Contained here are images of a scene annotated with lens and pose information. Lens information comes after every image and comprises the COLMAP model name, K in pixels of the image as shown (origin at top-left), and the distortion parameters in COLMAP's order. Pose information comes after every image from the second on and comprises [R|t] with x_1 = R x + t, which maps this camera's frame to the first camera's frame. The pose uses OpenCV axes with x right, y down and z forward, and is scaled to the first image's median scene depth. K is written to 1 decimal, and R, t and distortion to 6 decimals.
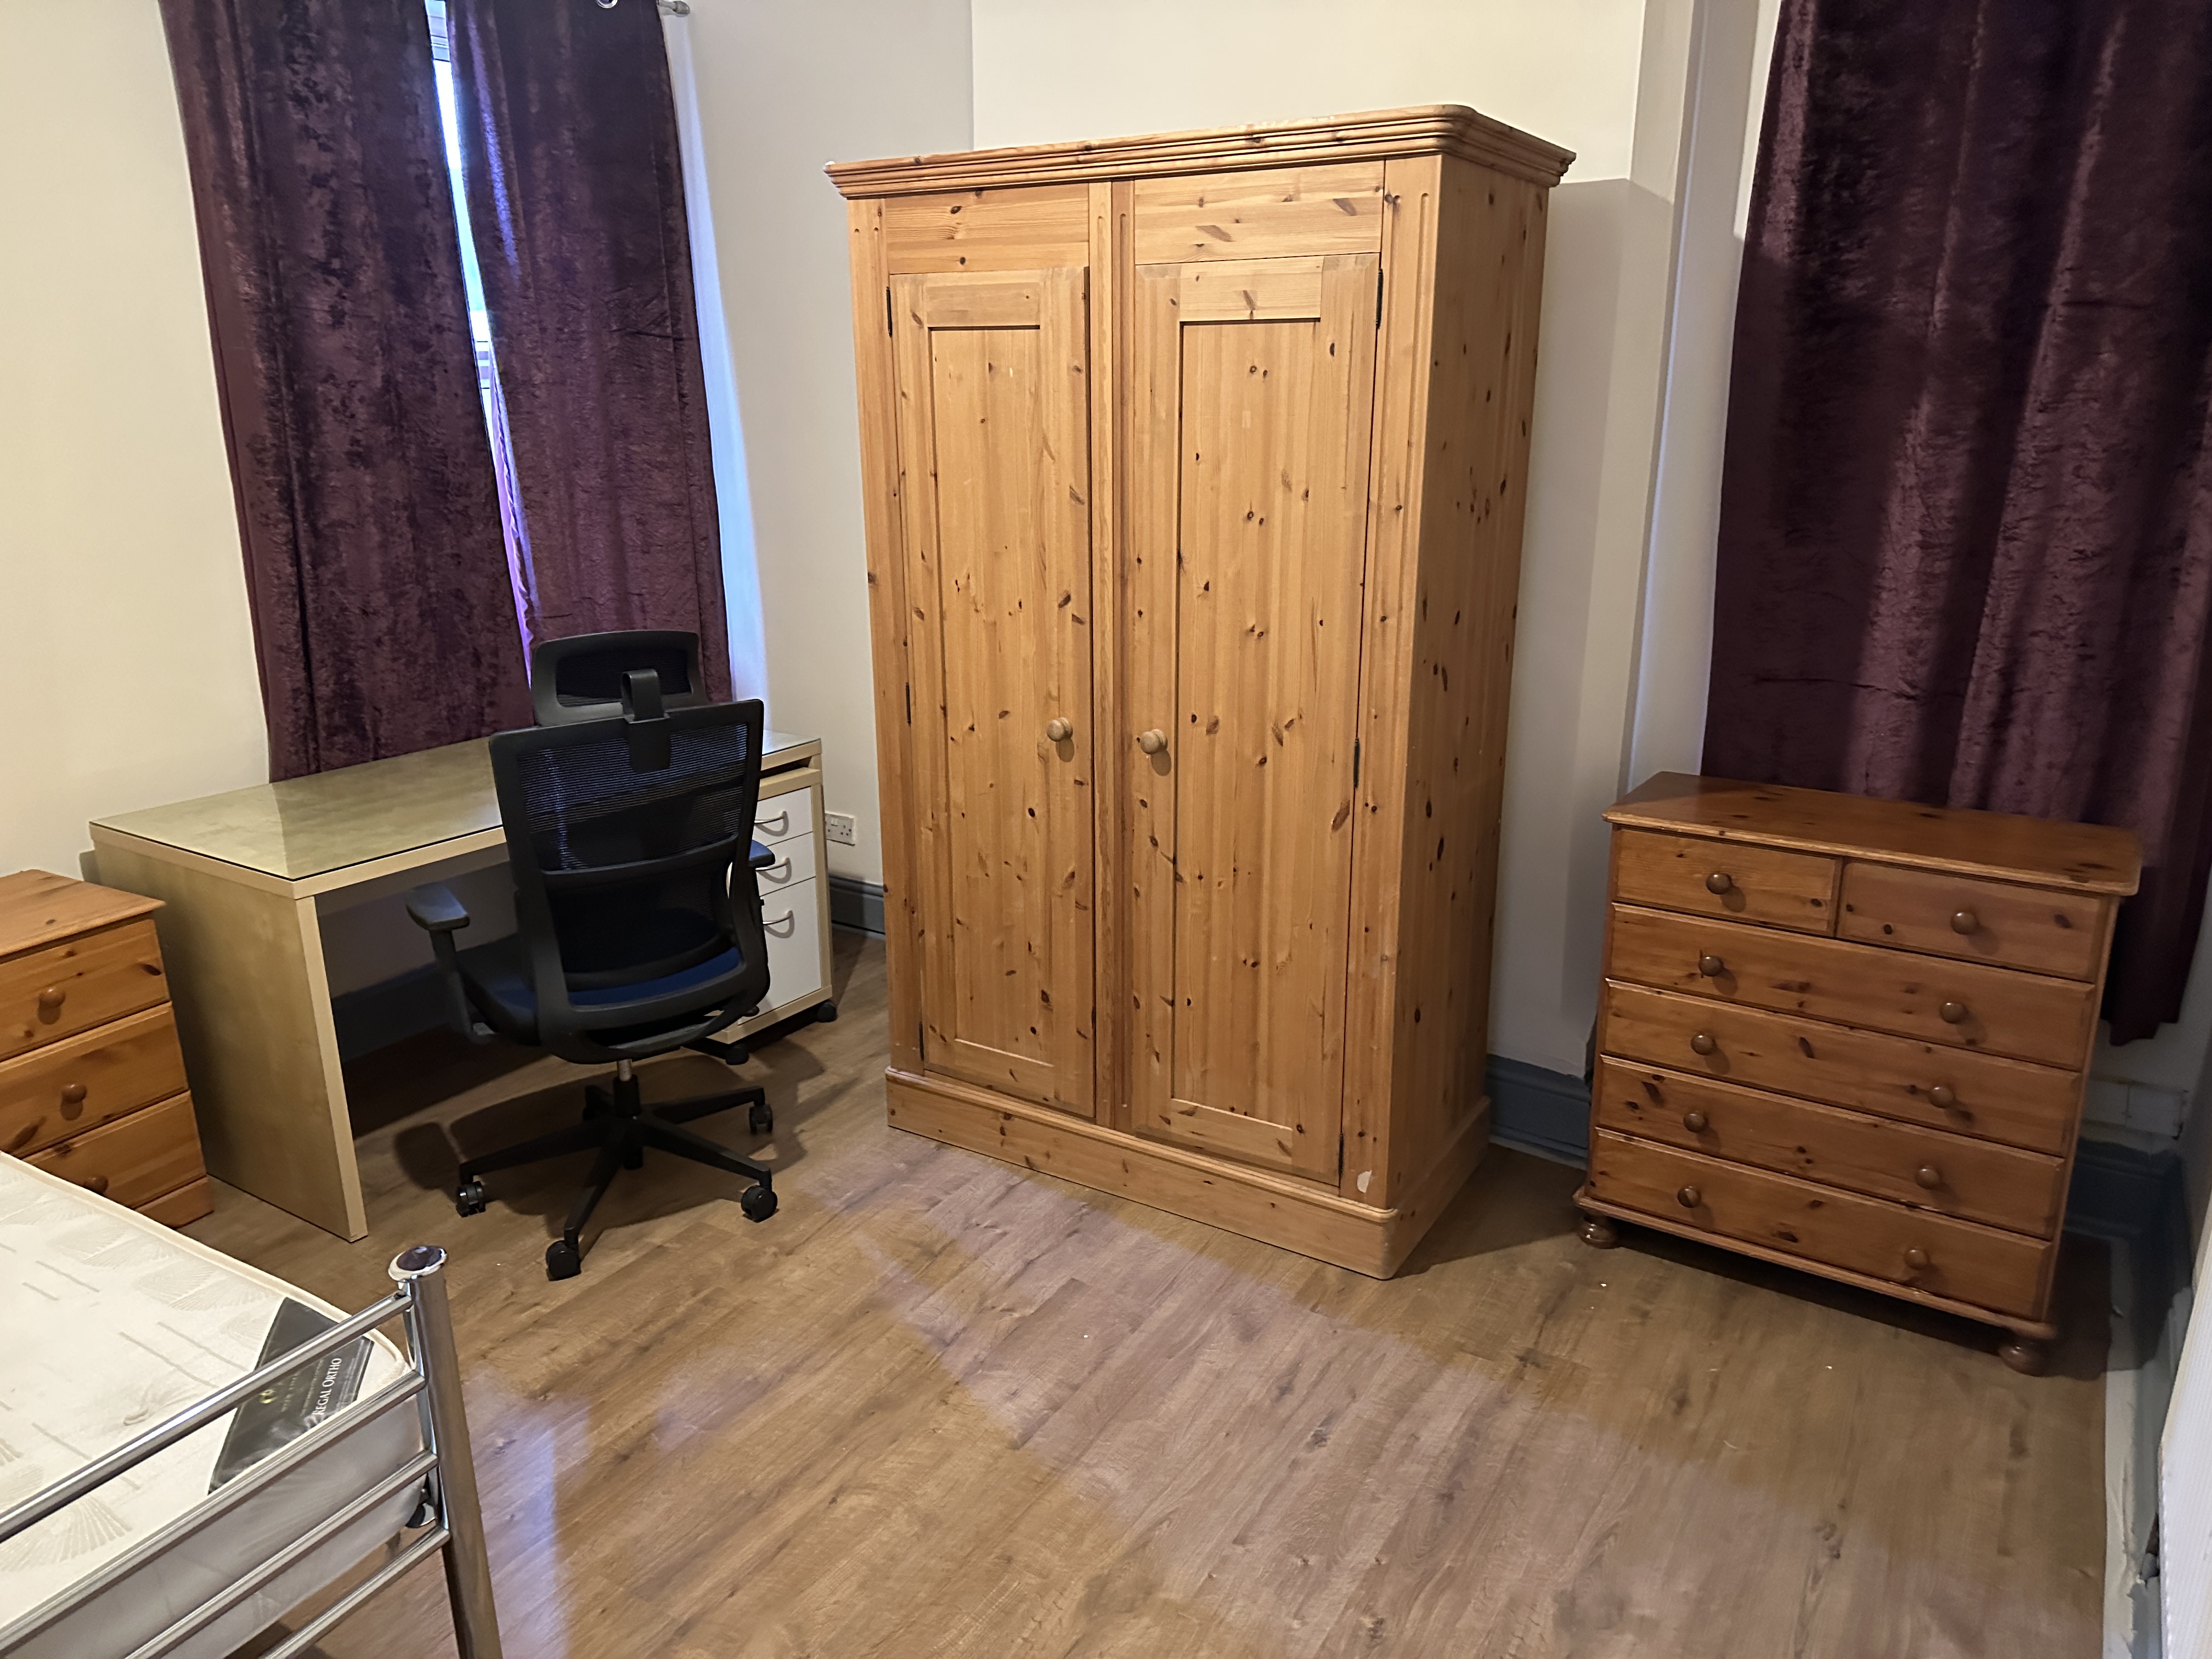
lens RADIAL K [[1528.7, 0, 1109.2], [0, 1528.7, 836.0], [0, 0, 1]] dist [0.045730, -0.041372]
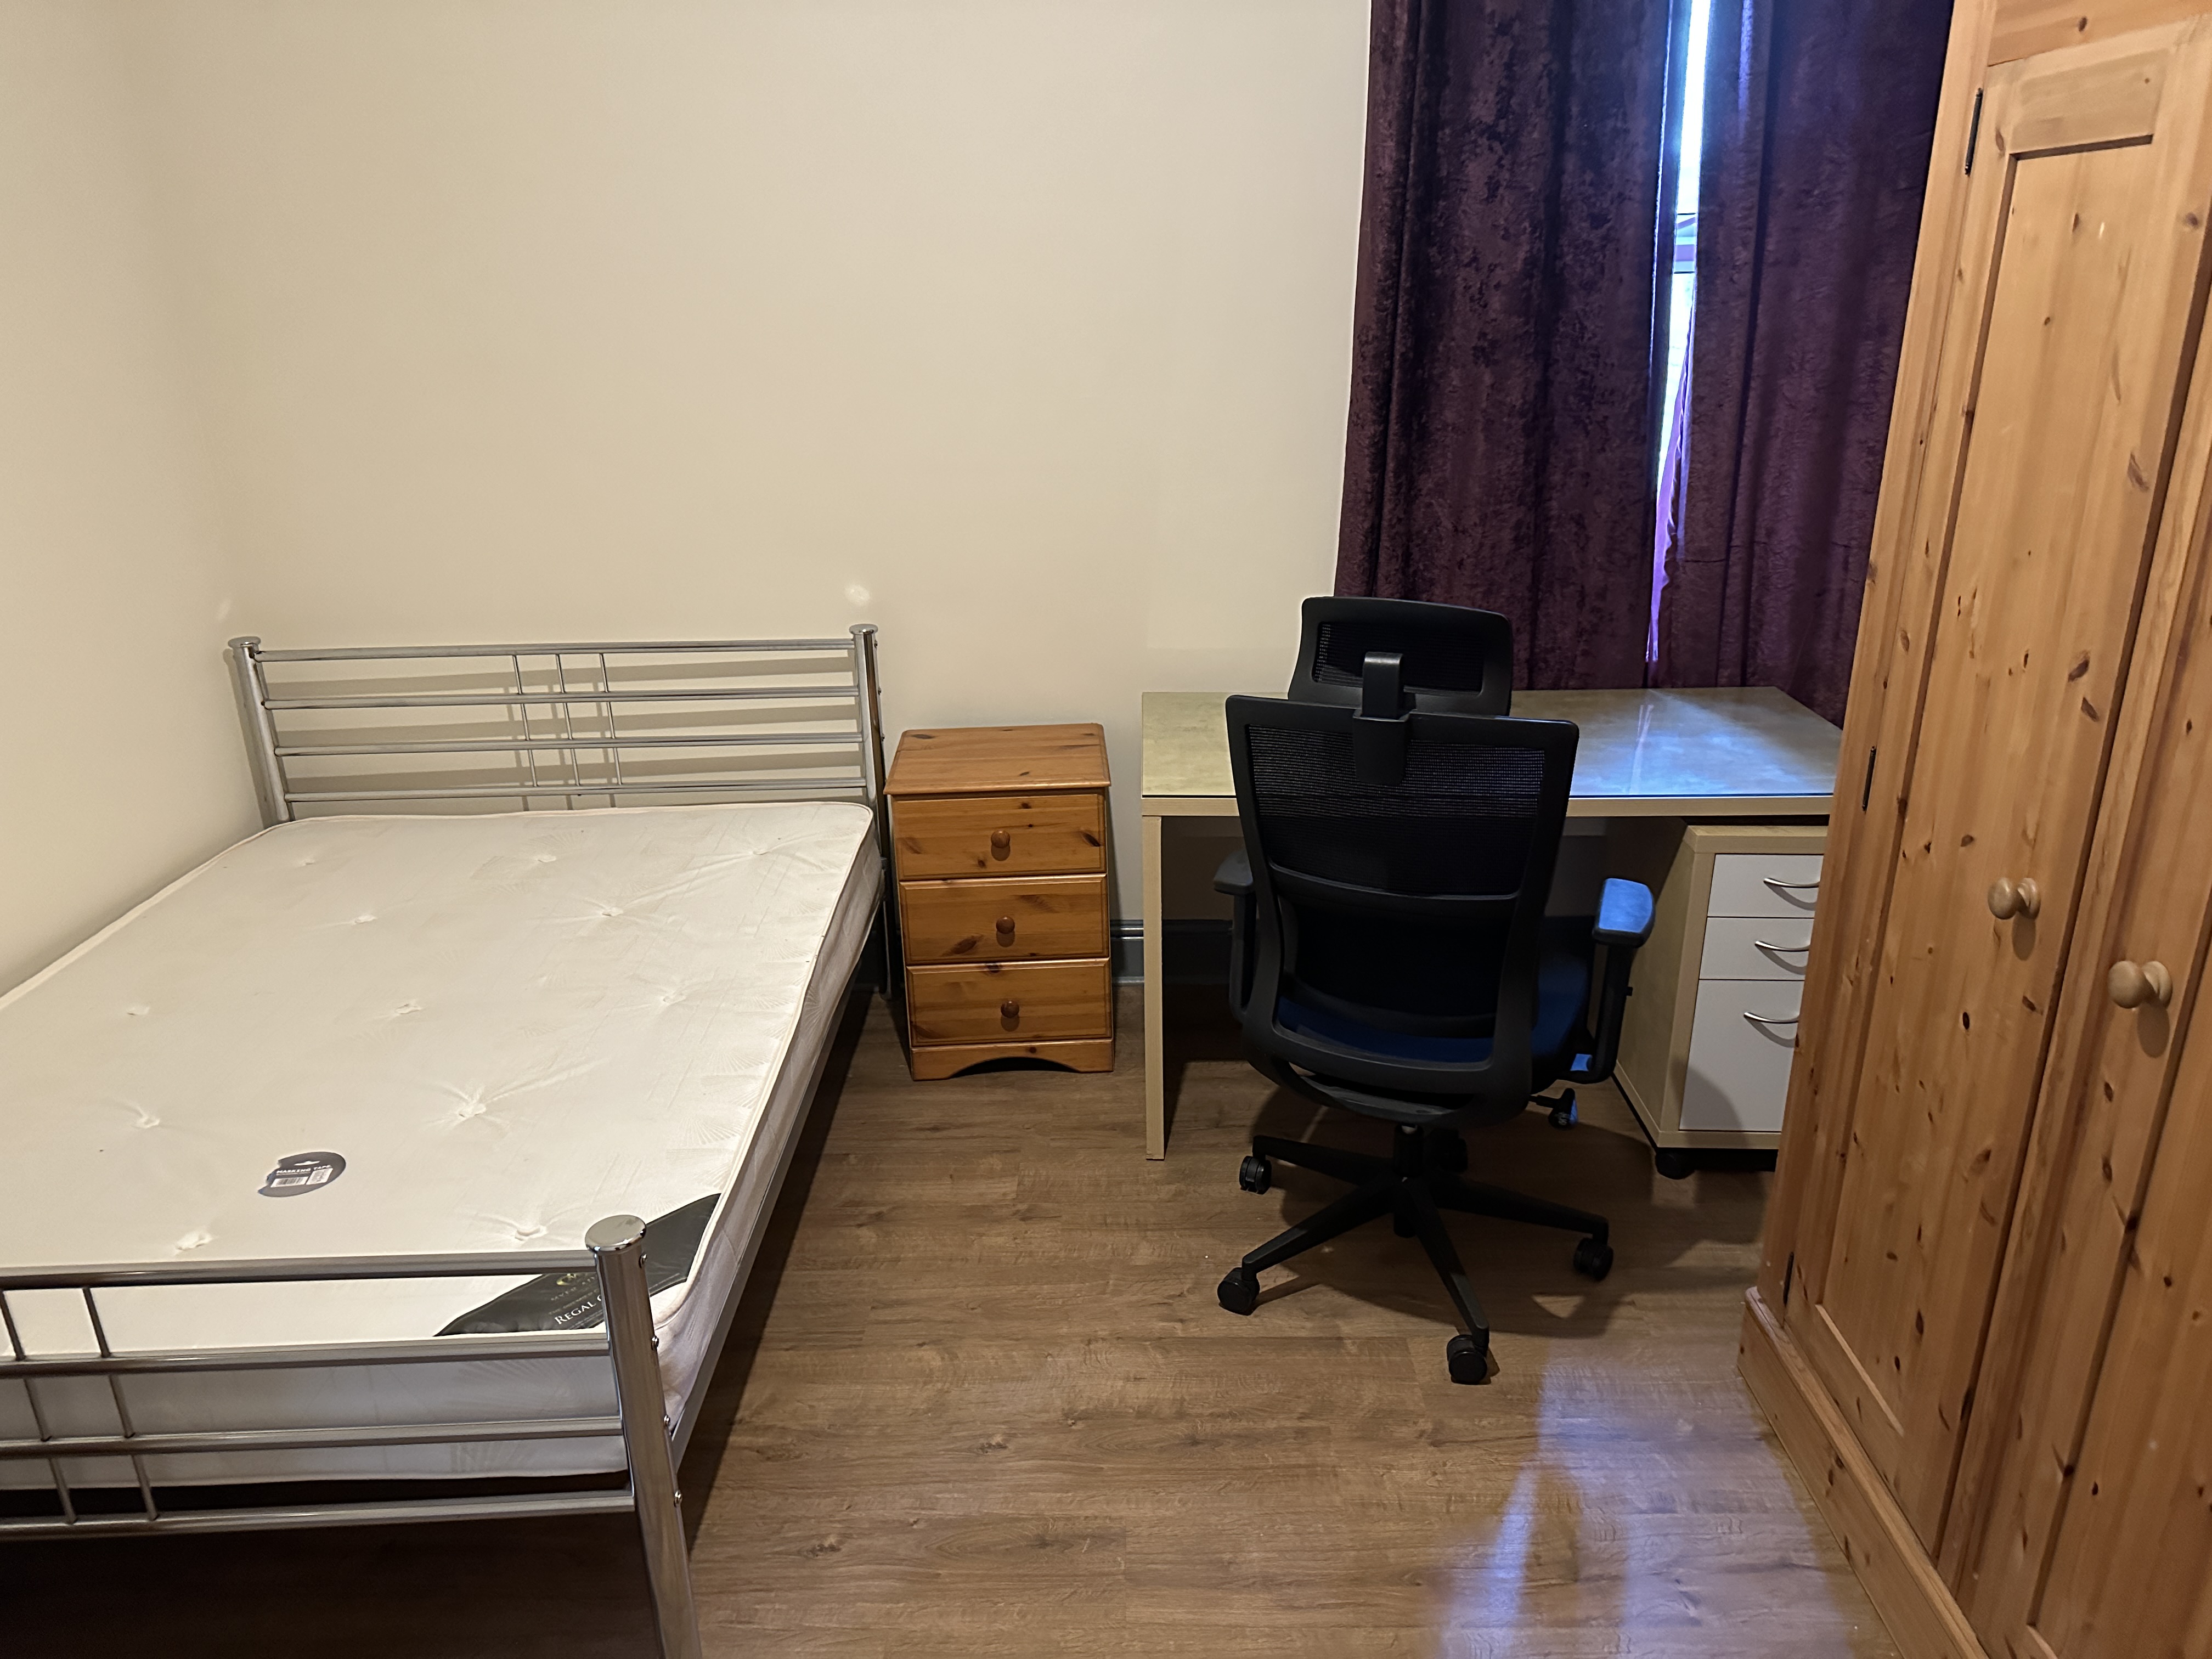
lens RADIAL K [[1528.7, 0, 1101.2], [0, 1528.7, 843.5], [0, 0, 1]] dist [0.045730, -0.041372]
pose [[0.523089, 0.291337, -0.800937, 0.215709], [-0.236525, 0.952470, 0.191983, -0.109348], [0.818800, 0.089017, 0.567135, 0.396497]]
